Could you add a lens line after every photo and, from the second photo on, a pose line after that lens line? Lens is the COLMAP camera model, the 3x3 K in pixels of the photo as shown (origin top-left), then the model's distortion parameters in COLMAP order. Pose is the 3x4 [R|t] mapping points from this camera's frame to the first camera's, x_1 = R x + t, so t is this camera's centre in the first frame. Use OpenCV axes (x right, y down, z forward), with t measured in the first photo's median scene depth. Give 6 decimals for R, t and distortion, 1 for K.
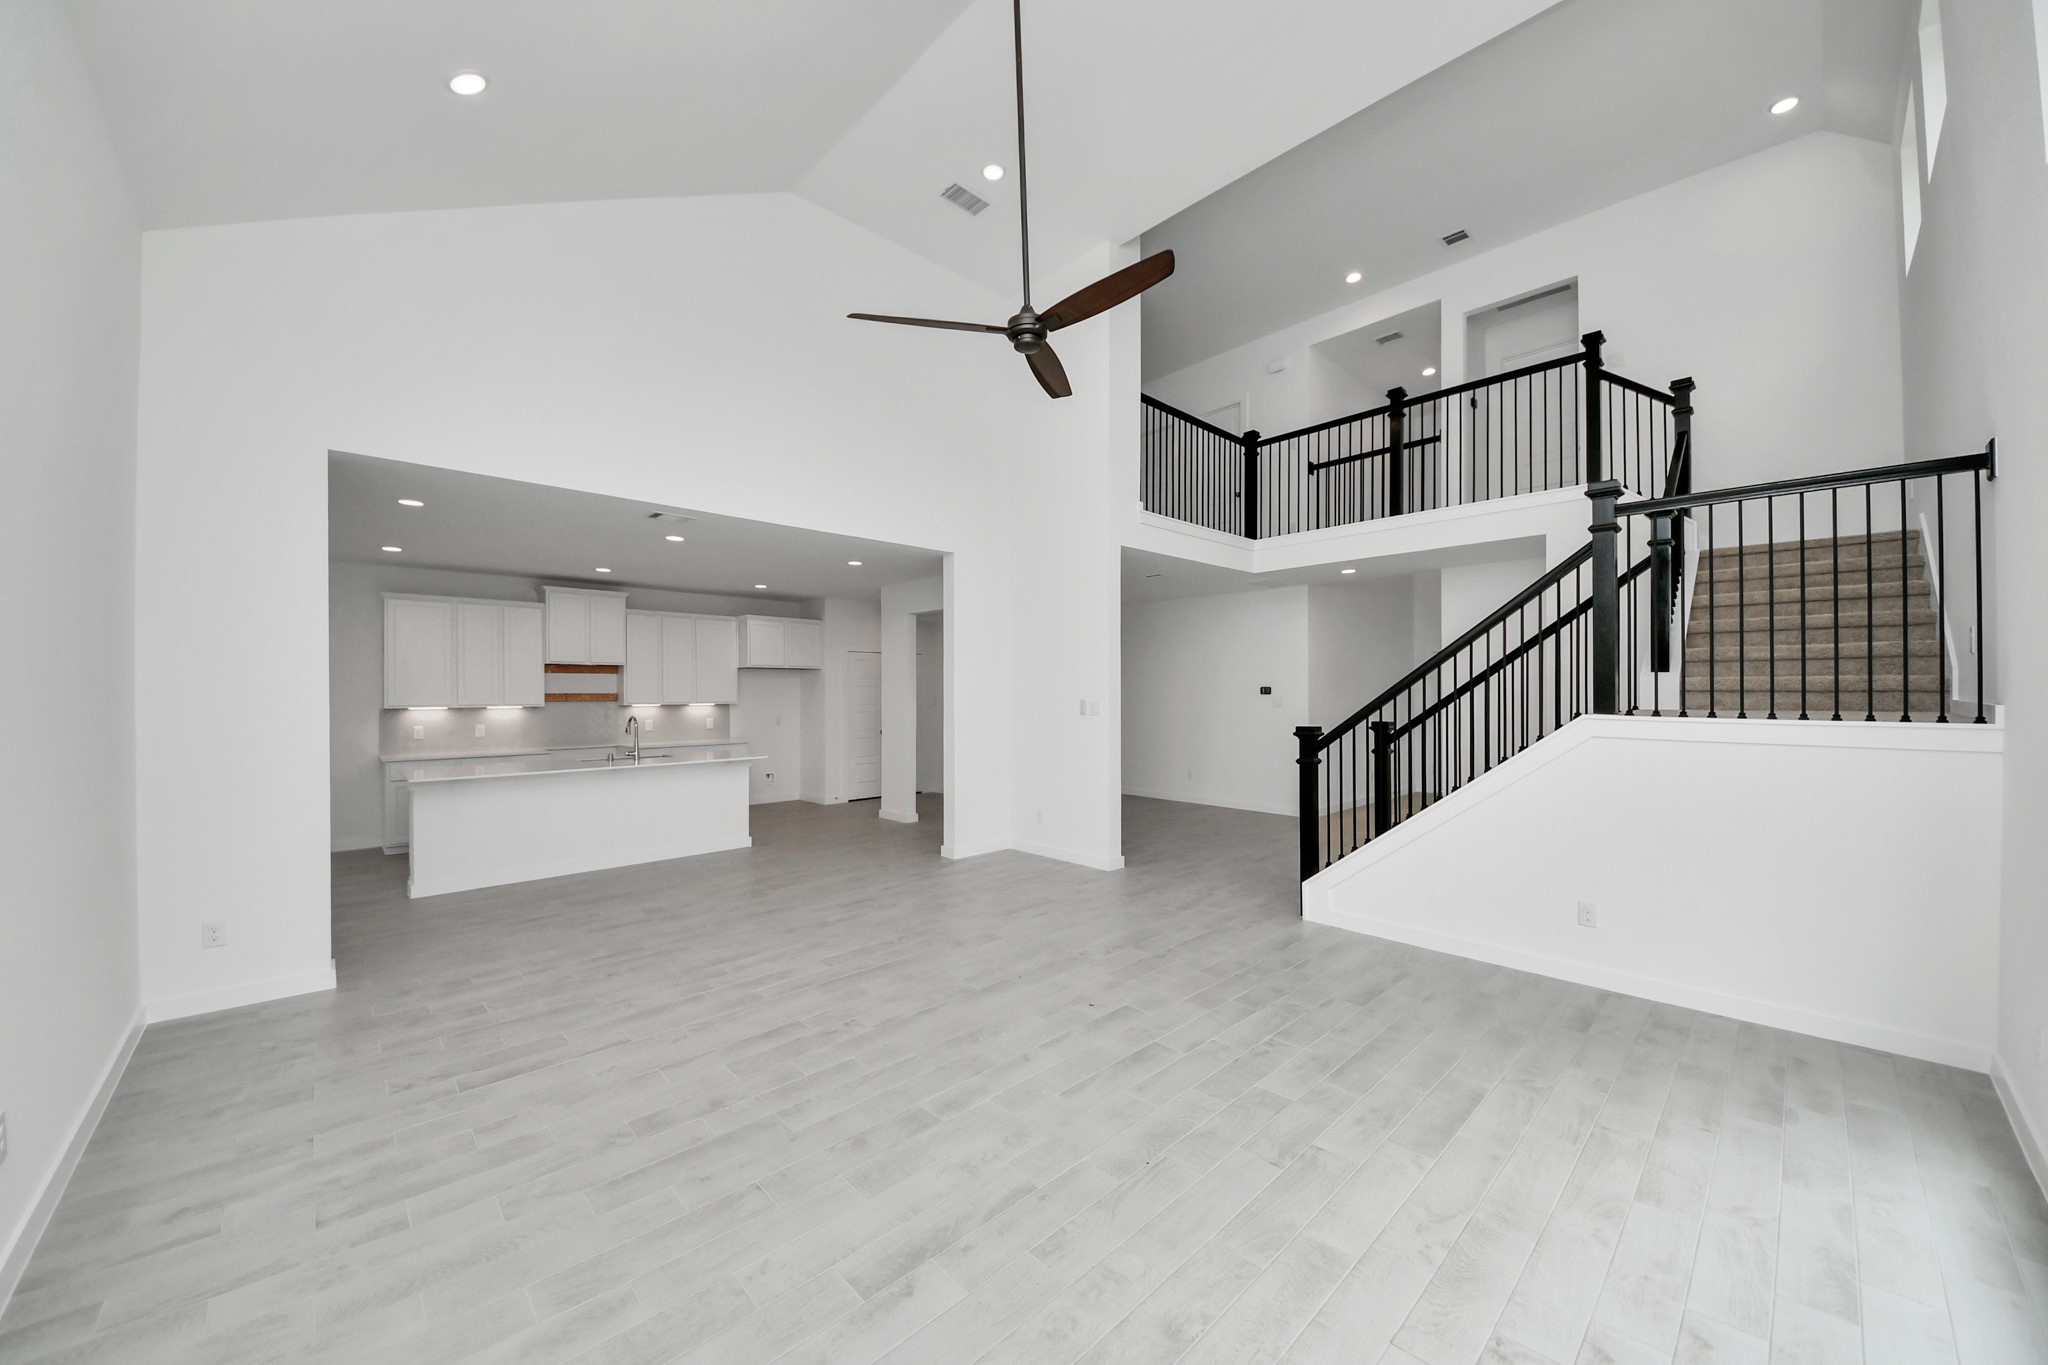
lens RADIAL K [[728.2, 0, 1019.8], [0, 728.2, 700.3], [0, 0, 1]] dist [0.047332, -0.030744]
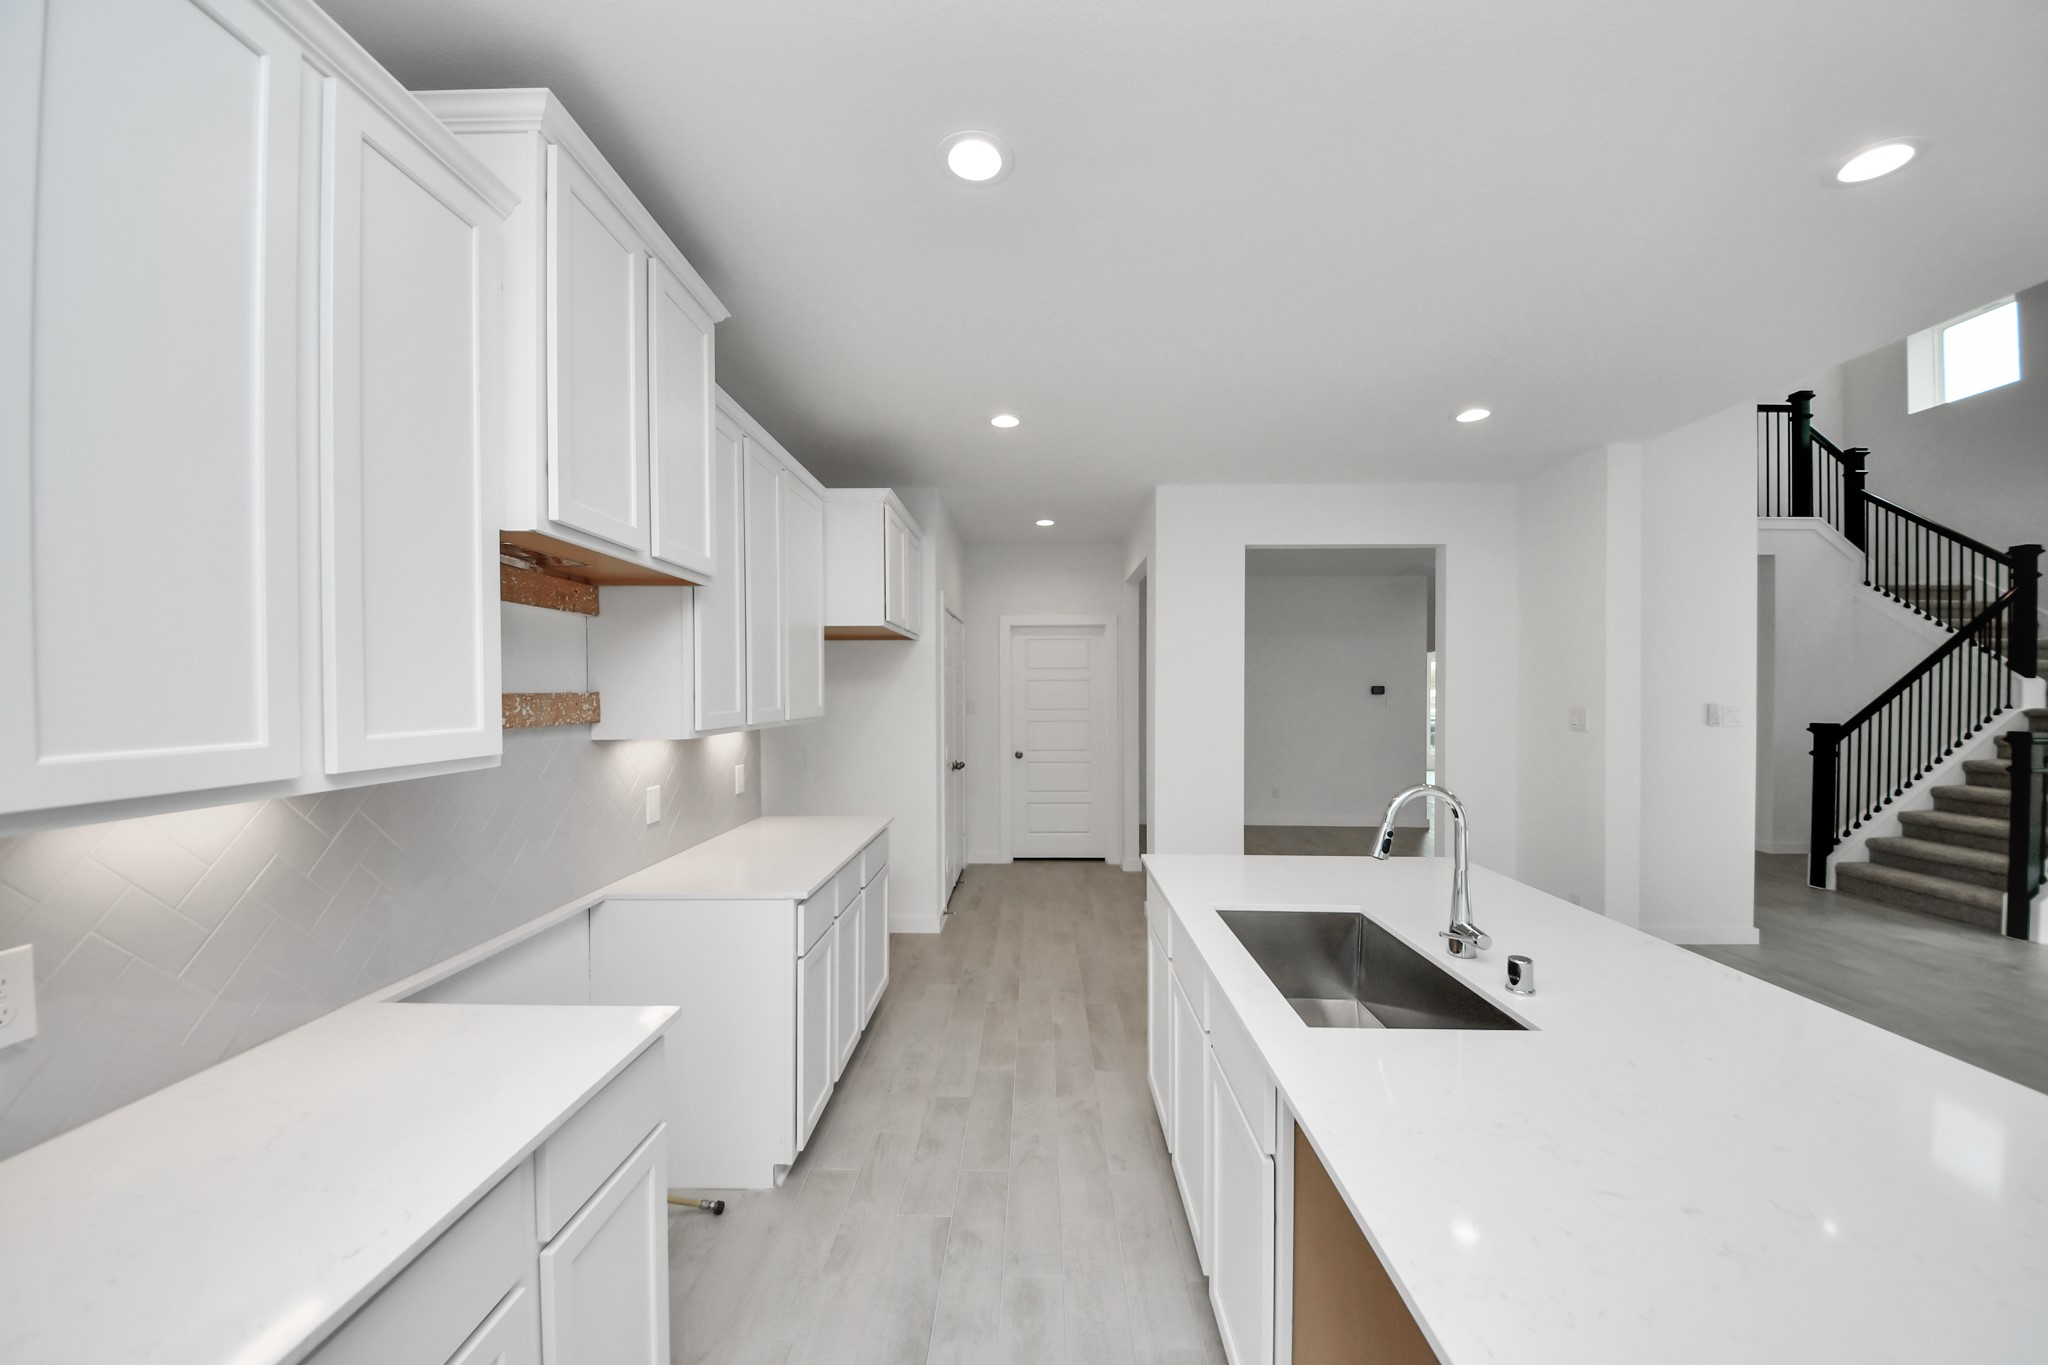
lens RADIAL K [[706.6, 0, 1025.0], [0, 706.6, 709.0], [0, 0, 1]] dist [0.039781, -0.019623]
pose [[0.697147, -0.015898, 0.716752, -1.303972], [0.007587, 0.999862, 0.014799, -0.016281], [-0.716888, -0.004879, 0.697171, 1.521019]]
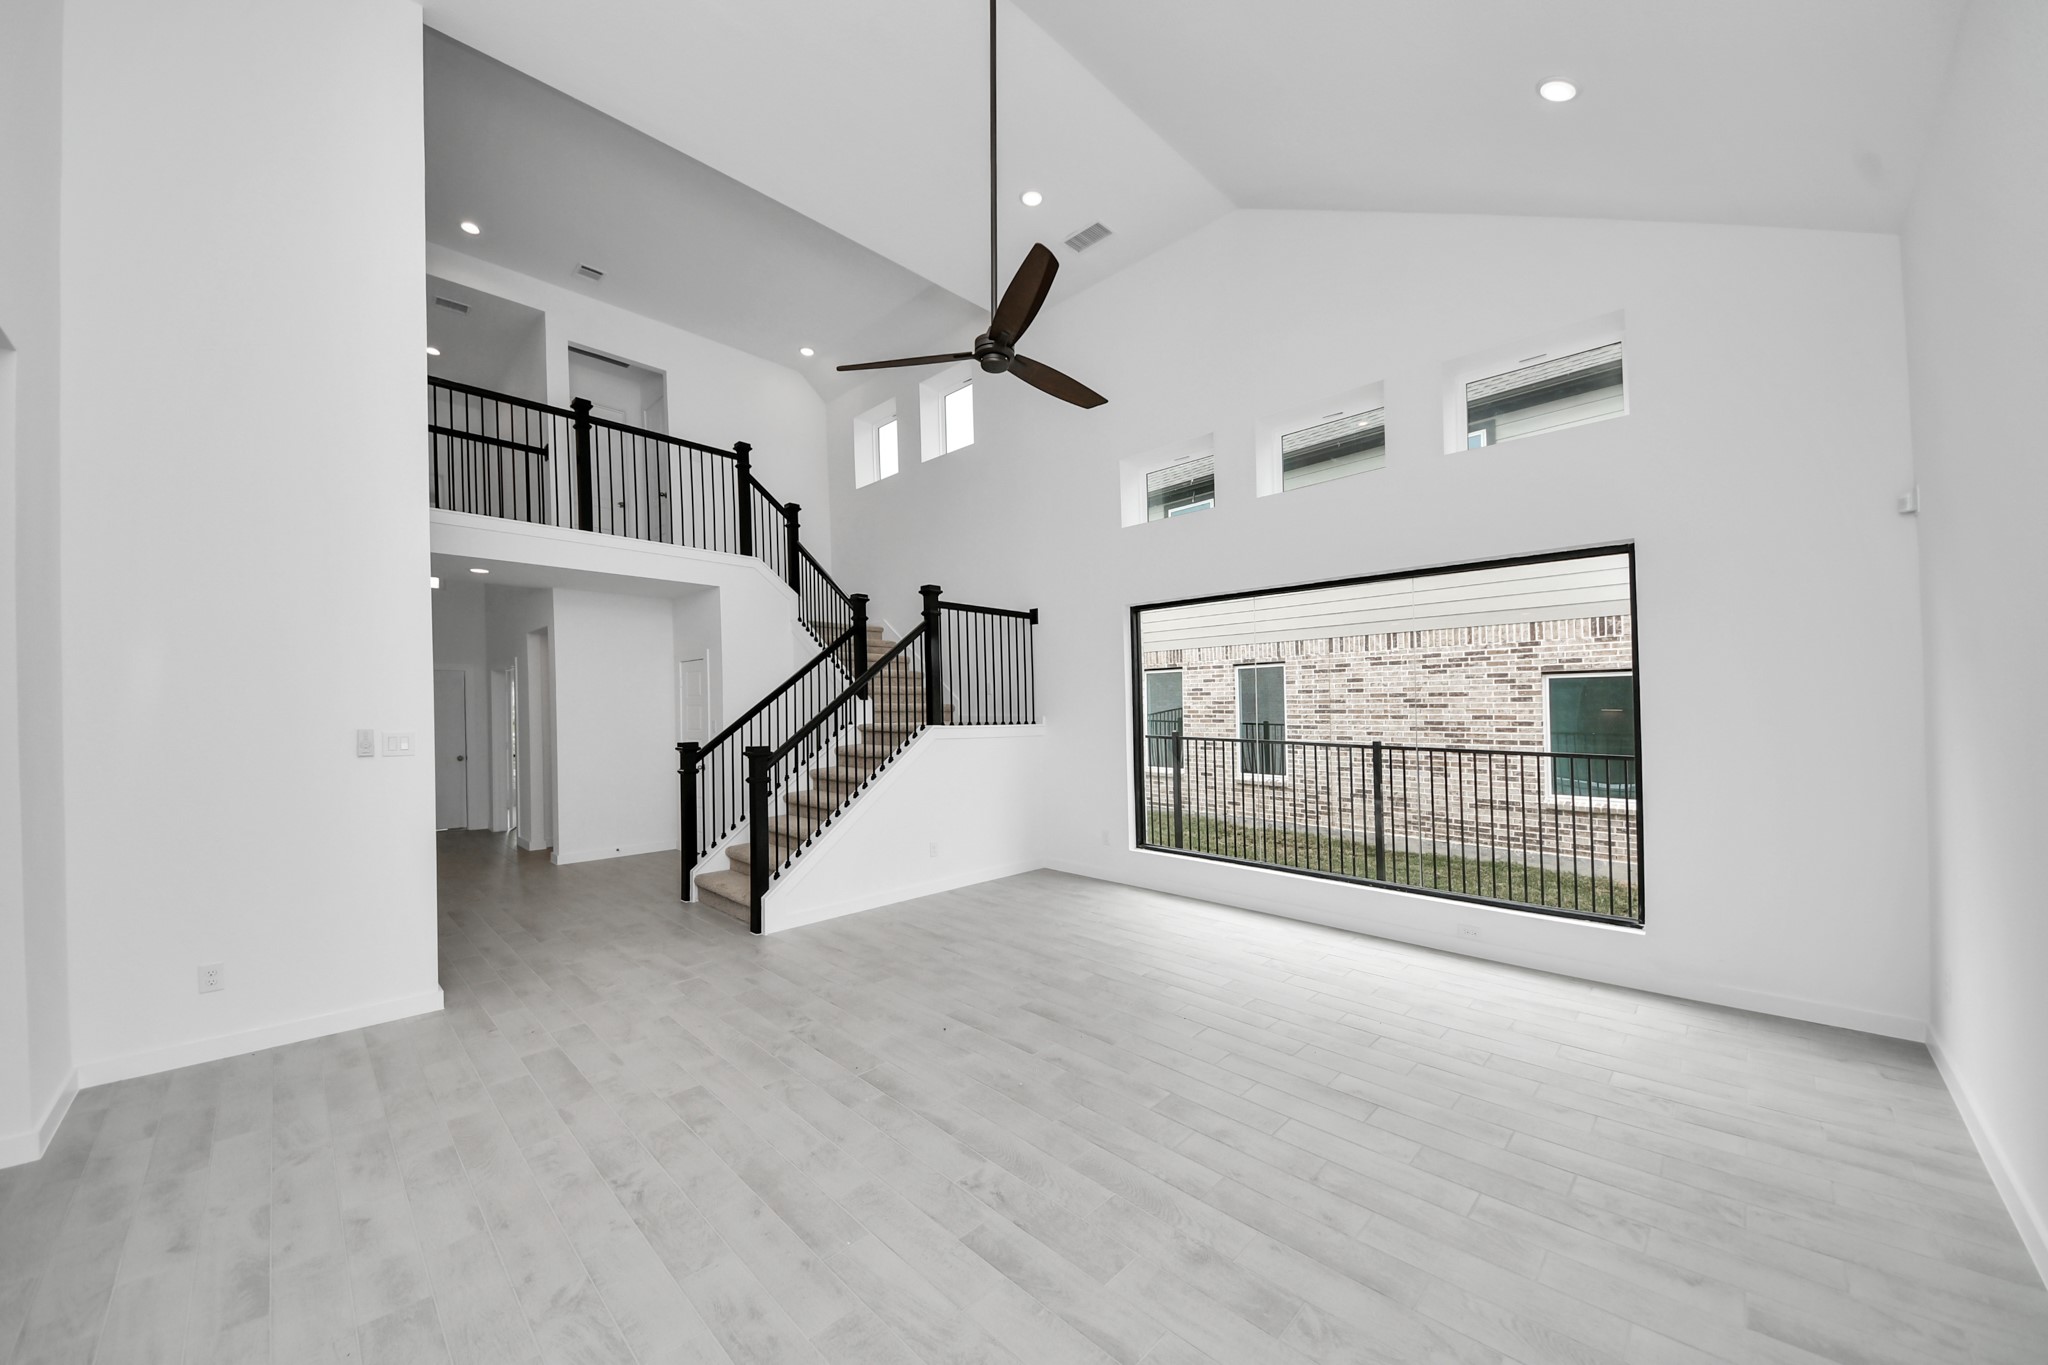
lens RADIAL K [[728.2, 0, 1019.8], [0, 728.2, 700.3], [0, 0, 1]] dist [0.047332, -0.030744]
pose [[-0.035238, 0.016447, 0.999244, -0.771055], [0.022847, 0.999617, -0.015647, -0.005583], [-0.999118, 0.022278, -0.035601, 0.796153]]
